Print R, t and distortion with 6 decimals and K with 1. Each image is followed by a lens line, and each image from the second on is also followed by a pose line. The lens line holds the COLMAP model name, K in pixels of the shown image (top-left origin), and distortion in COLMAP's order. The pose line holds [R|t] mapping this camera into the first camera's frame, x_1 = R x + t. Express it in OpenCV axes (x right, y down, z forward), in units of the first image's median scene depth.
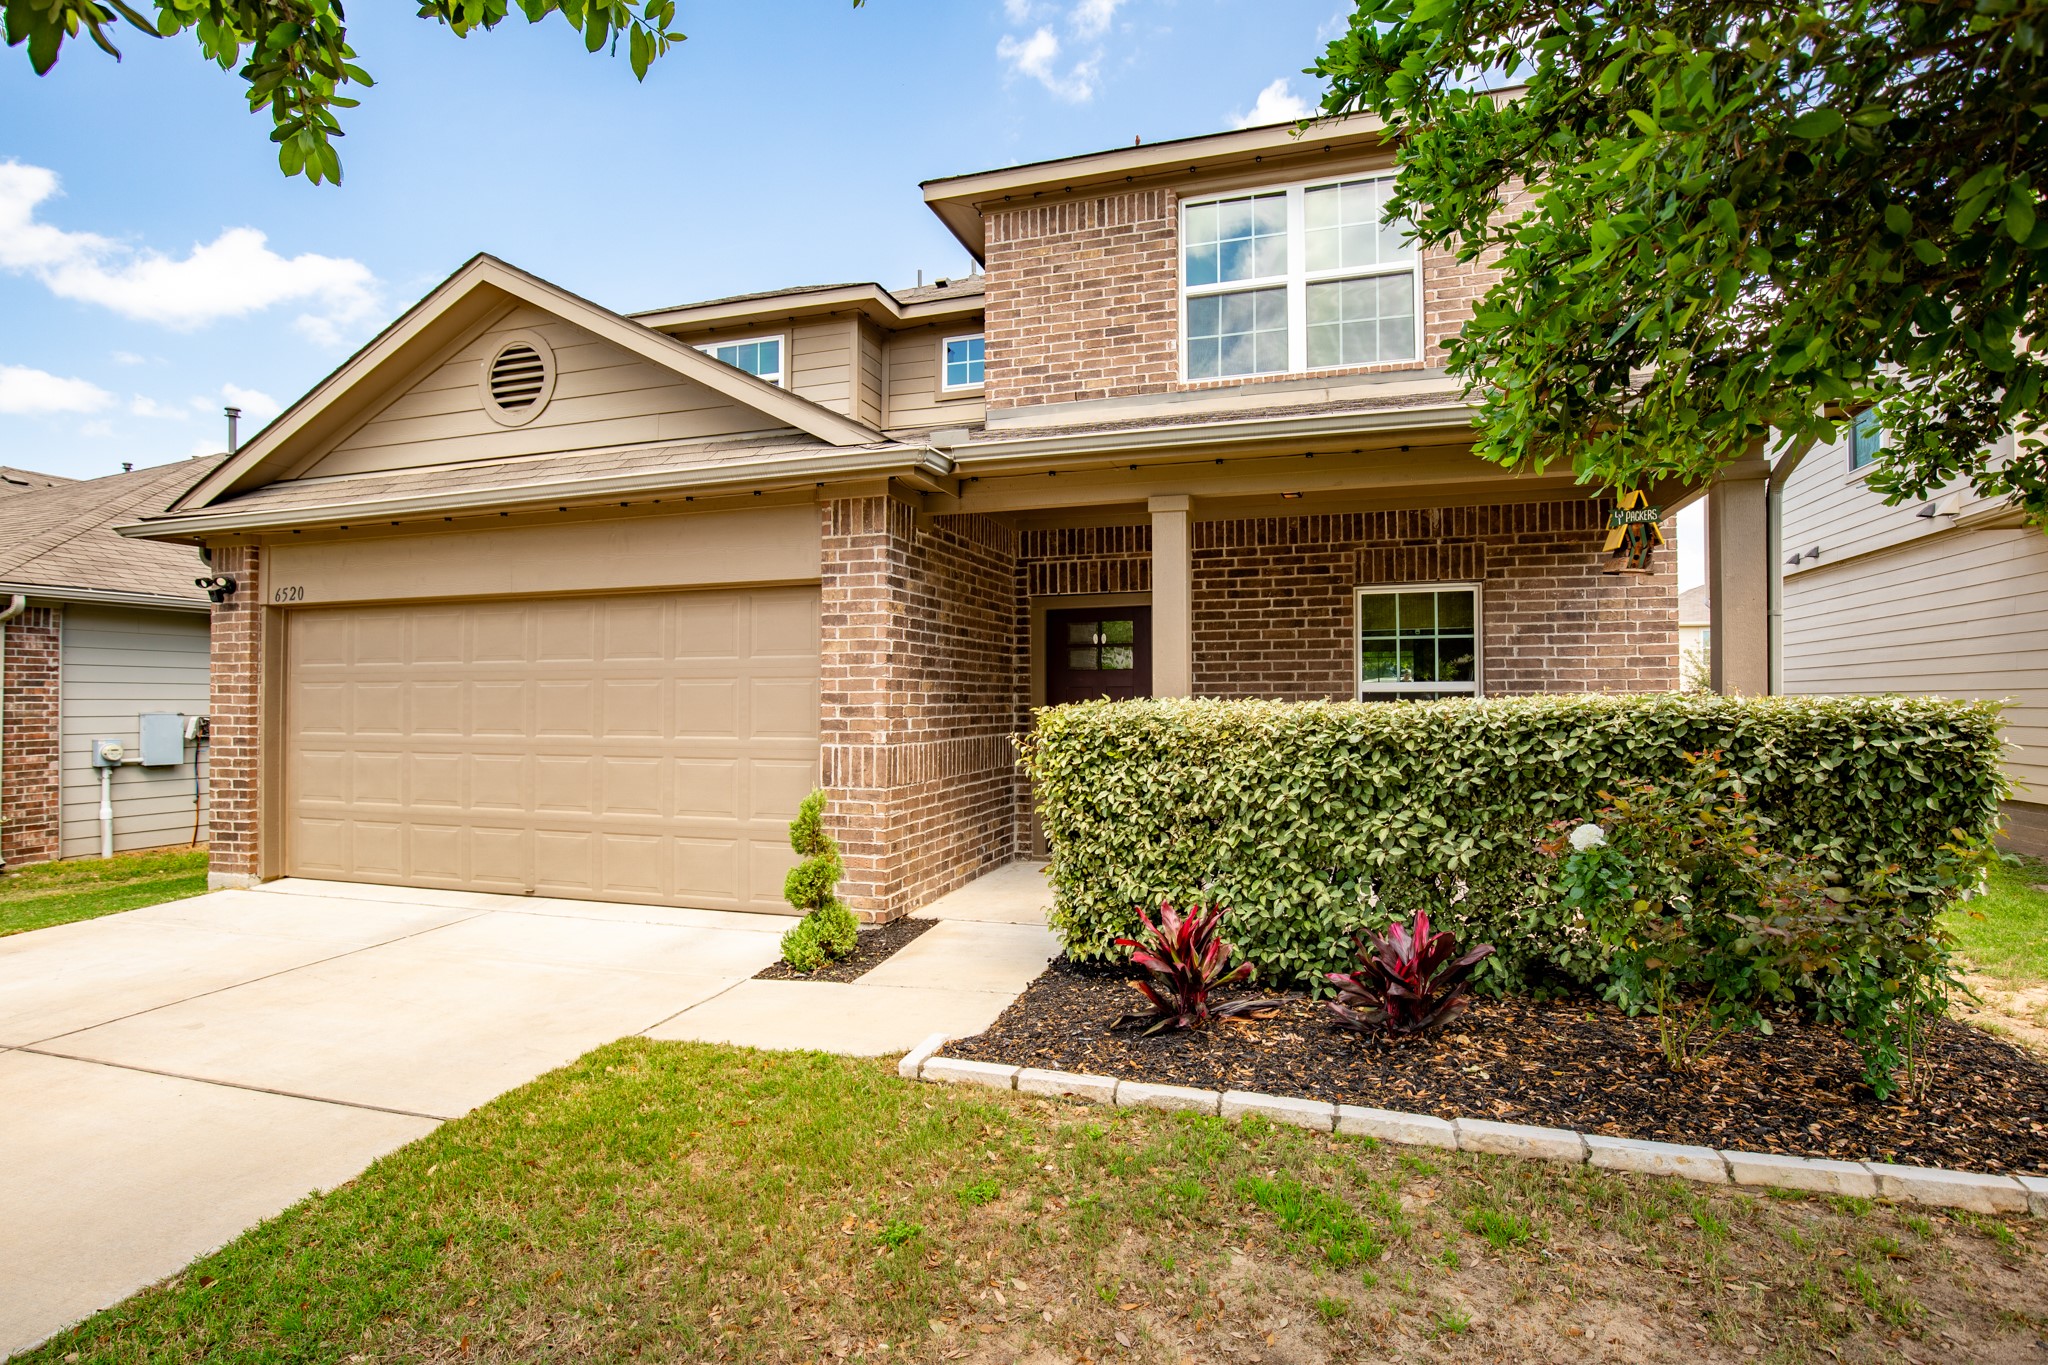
lens RADIAL K [[1008.0, 0, 1023.7], [0, 1008.0, 684.0], [0, 0, 1]] dist [-0.010858, 0.000750]
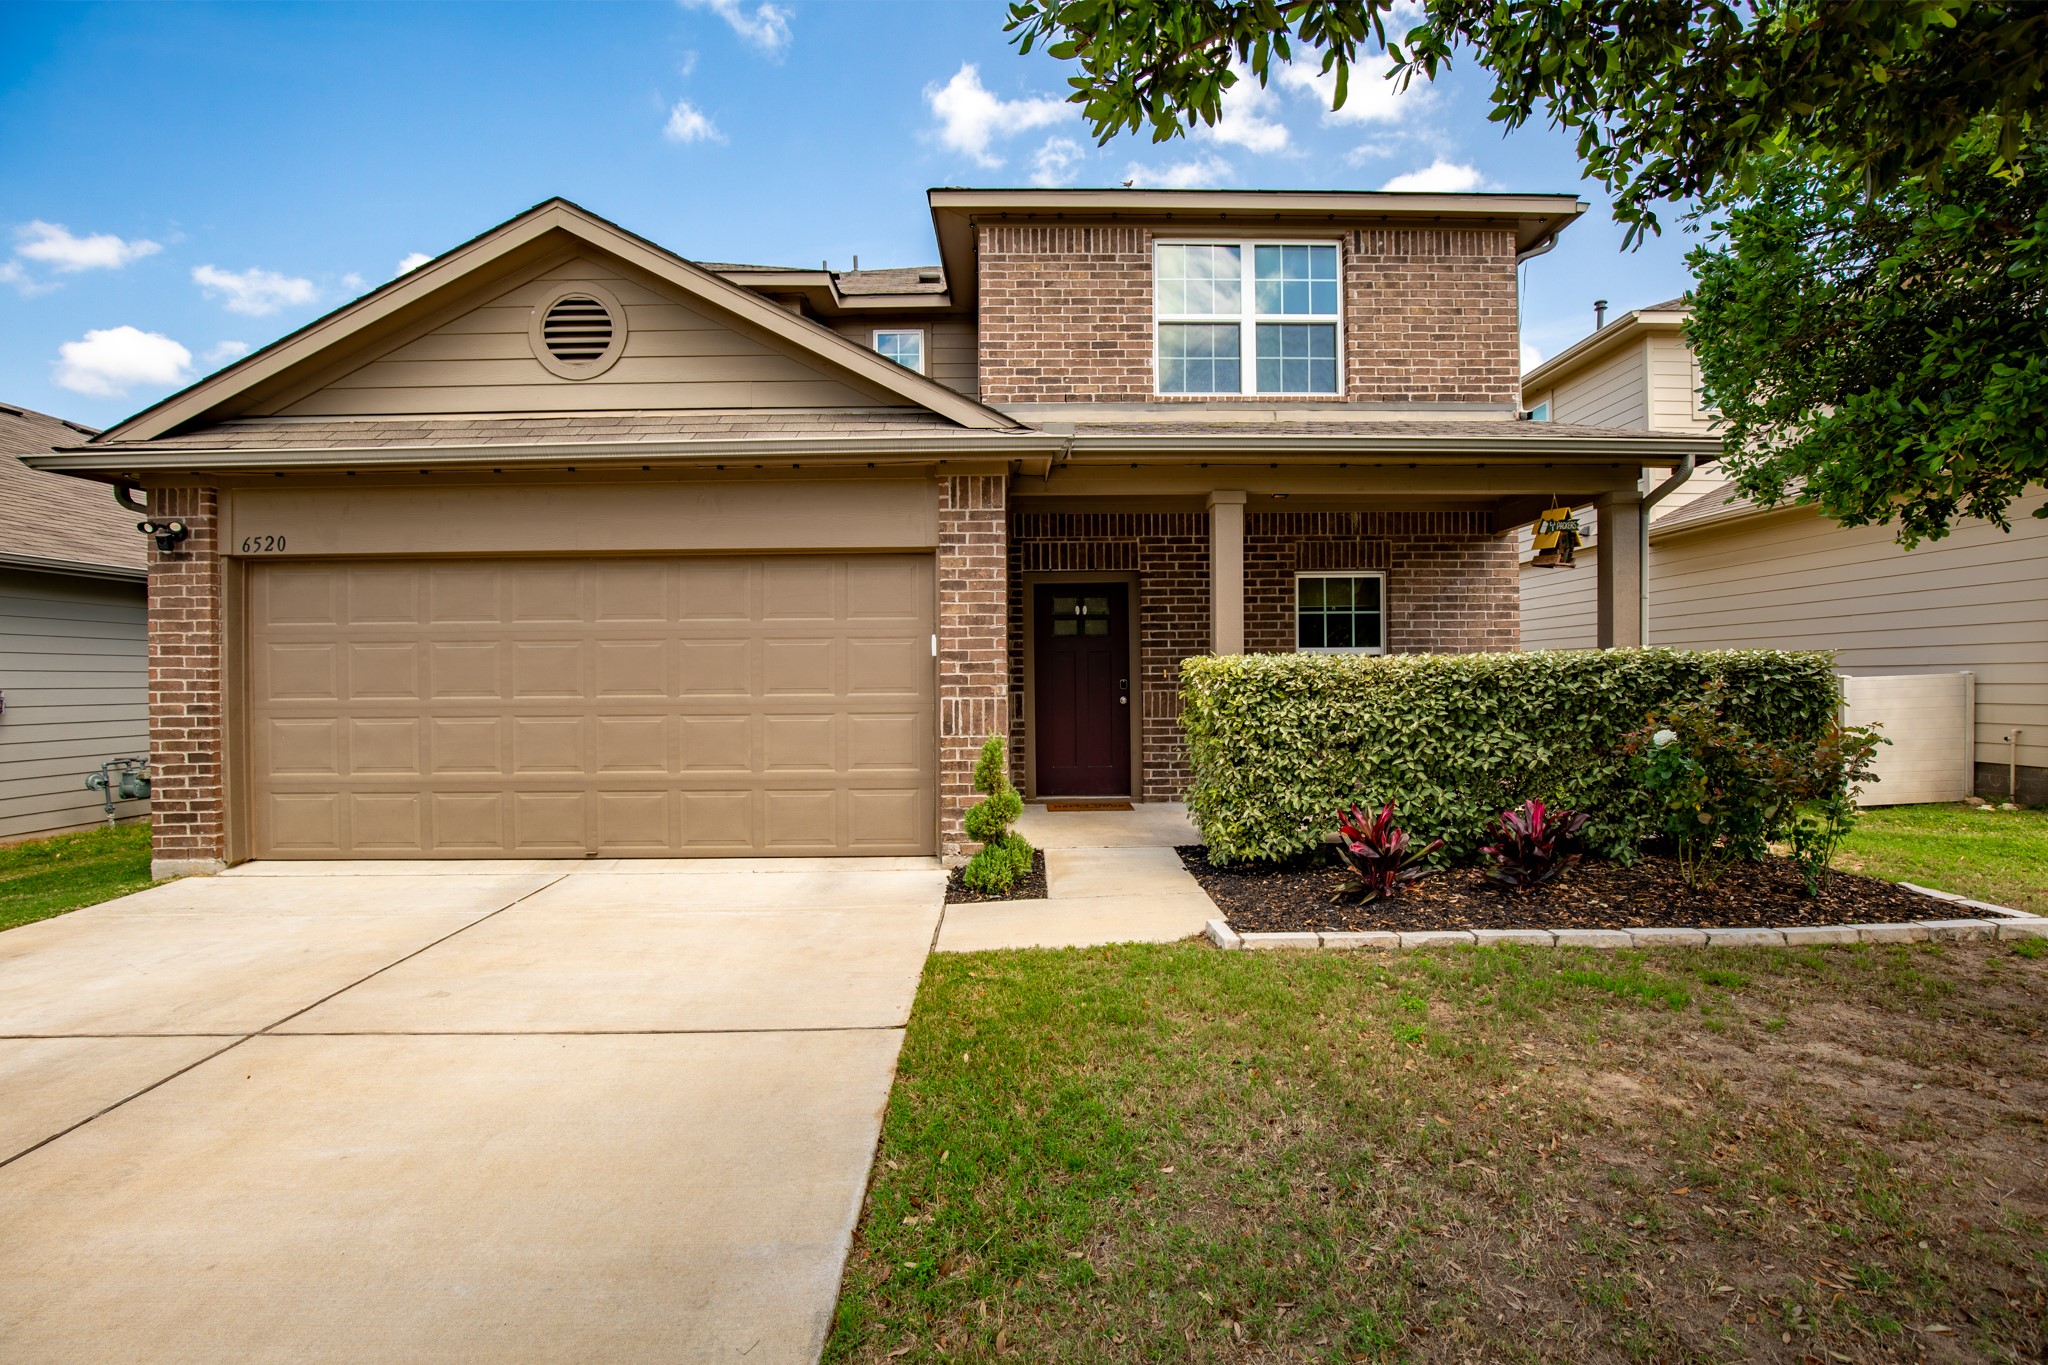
lens RADIAL K [[932.1, 0, 1032.8], [0, 932.1, 687.1], [0, 0, 1]] dist [-0.020761, 0.004263]
pose [[0.948057, -0.008556, 0.317985, -0.374088], [0.000826, 0.999701, 0.024437, 0.020279], [-0.318099, -0.022905, 0.947781, -0.000625]]
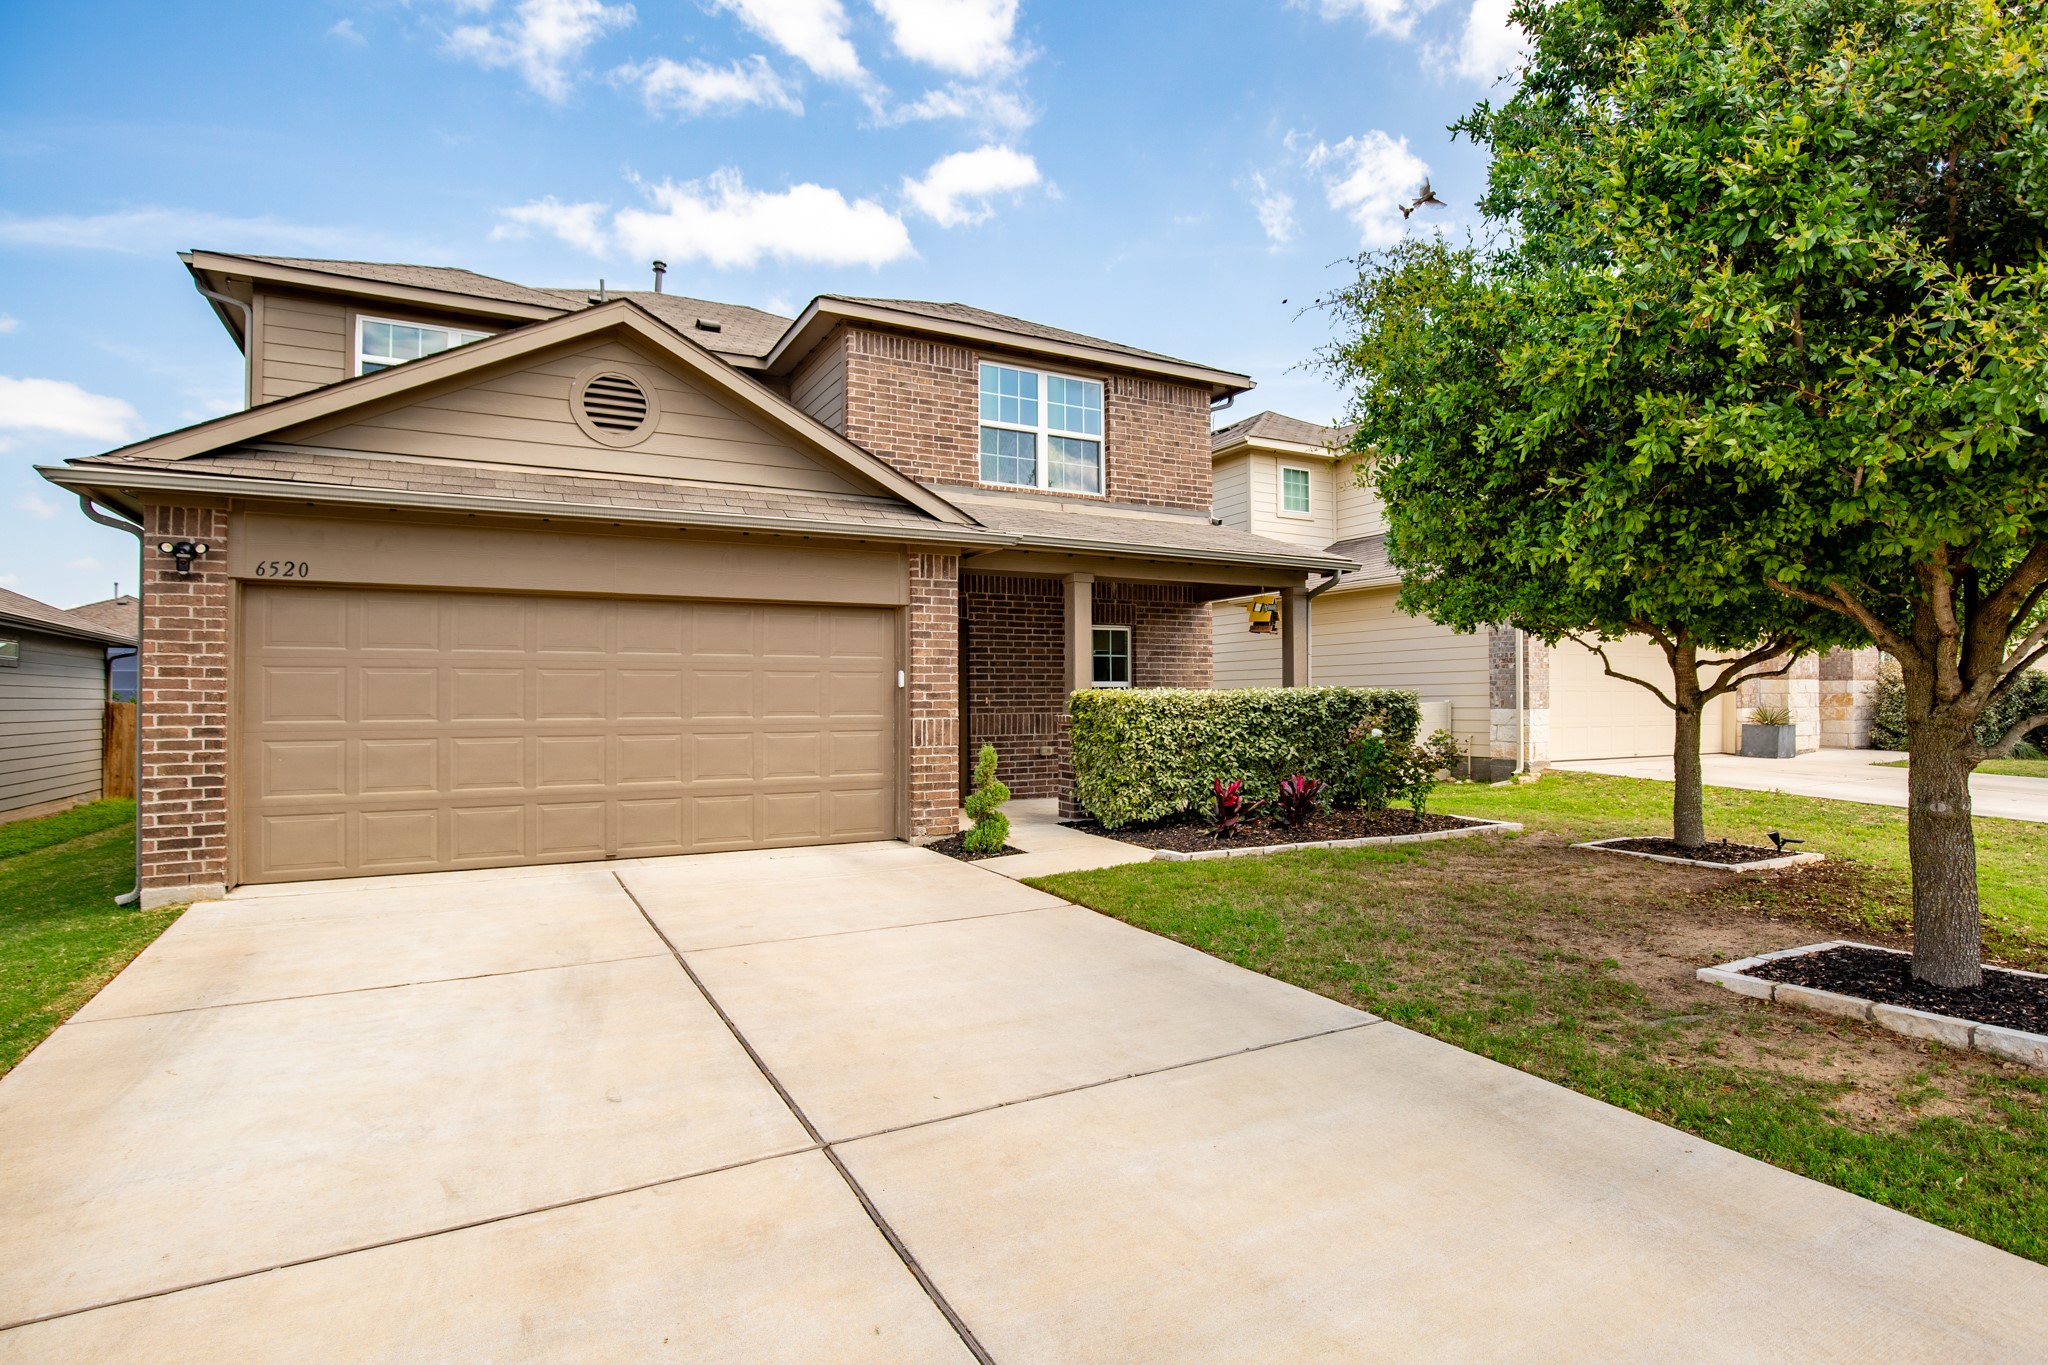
lens RADIAL K [[1008.0, 0, 1030.0], [0, 1008.0, 691.3], [0, 0, 1]] dist [-0.010858, 0.000750]
pose [[0.702935, 0.006774, 0.711222, -0.981739], [-0.008650, 0.999962, -0.000975, 0.017733], [-0.711202, -0.005467, 0.702966, -0.136982]]
